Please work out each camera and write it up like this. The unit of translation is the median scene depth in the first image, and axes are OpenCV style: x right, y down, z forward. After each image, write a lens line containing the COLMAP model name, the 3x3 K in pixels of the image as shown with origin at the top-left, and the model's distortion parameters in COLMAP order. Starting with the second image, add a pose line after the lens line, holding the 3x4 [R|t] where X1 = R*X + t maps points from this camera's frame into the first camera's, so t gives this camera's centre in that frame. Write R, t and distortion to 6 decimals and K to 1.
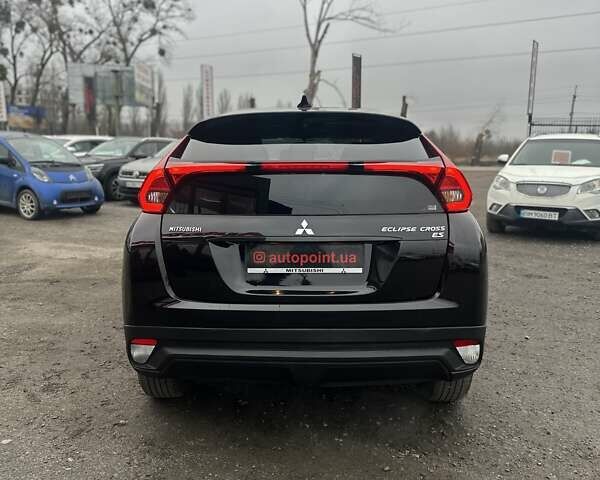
lens RADIAL K [[554.9, 0, 302.5], [0, 554.9, 253.3], [0, 0, 1]] dist [0.071091, -0.104607]
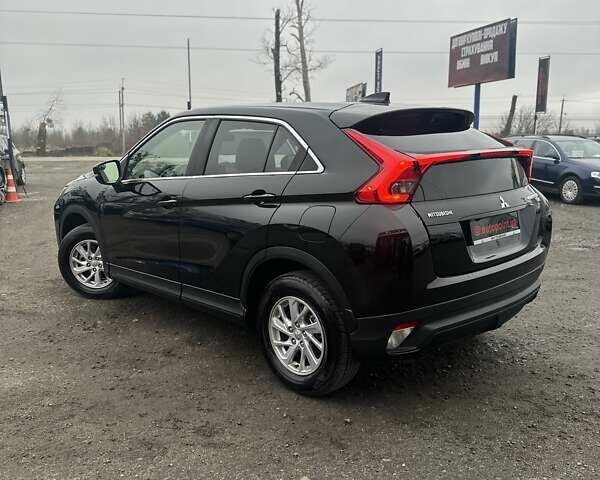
lens RADIAL K [[554.9, 0, 302.5], [0, 554.9, 253.3], [0, 0, 1]] dist [0.071091, -0.104607]
pose [[0.714033, -0.147403, 0.684419, -1.038528], [0.135249, 0.988212, 0.071729, -0.072013], [-0.686924, 0.041350, 0.725552, 0.345165]]
